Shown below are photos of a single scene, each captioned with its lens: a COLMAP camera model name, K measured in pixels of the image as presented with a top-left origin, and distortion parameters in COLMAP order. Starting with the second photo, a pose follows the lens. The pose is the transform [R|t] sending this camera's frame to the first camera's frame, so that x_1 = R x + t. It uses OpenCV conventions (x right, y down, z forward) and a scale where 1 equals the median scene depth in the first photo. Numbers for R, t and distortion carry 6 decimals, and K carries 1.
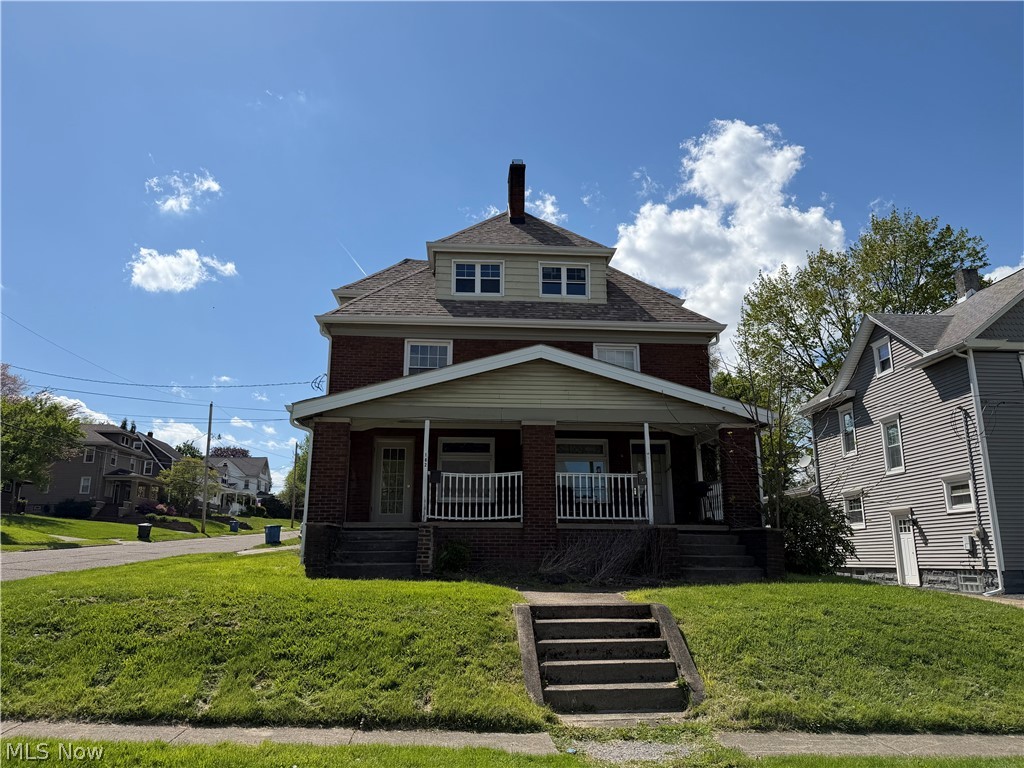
lens RADIAL K [[726.1, 0, 514.7], [0, 726.1, 384.2], [0, 0, 1]] dist [0.004703, 0.000484]
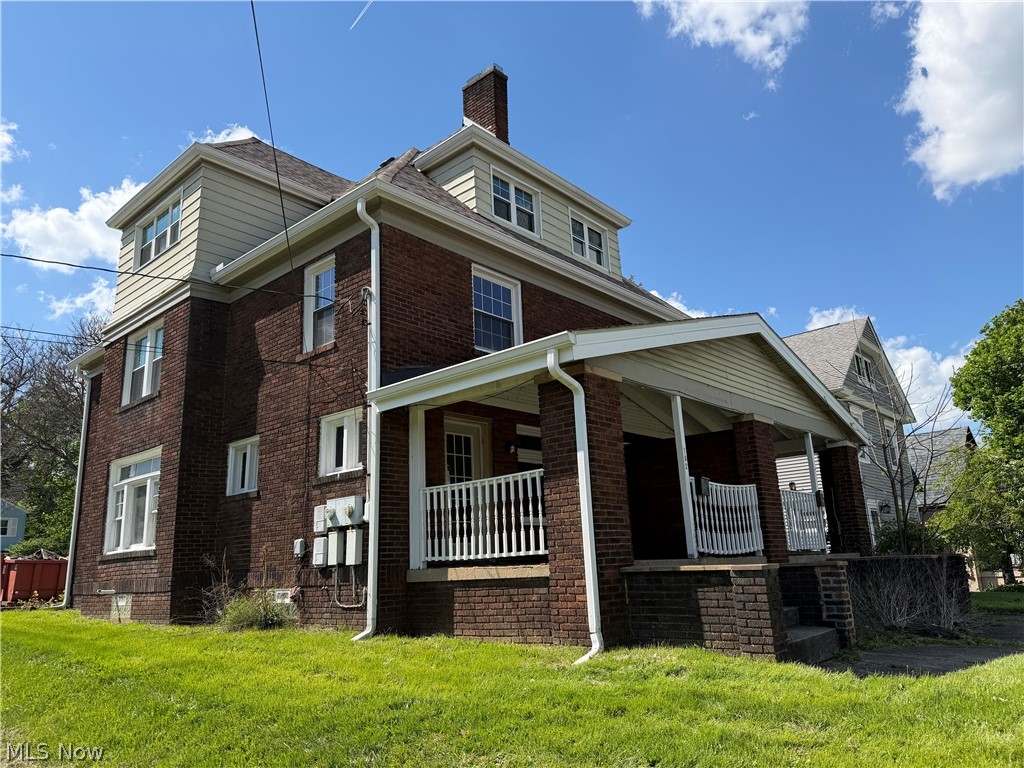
lens RADIAL K [[726.1, 0, 511.2], [0, 726.1, 383.0], [0, 0, 1]] dist [0.004703, 0.000484]
pose [[0.727597, 0.144706, 0.670569, -0.489337], [-0.120685, 0.989254, -0.082529, 0.079523], [-0.675306, -0.020880, 0.737242, 0.490258]]
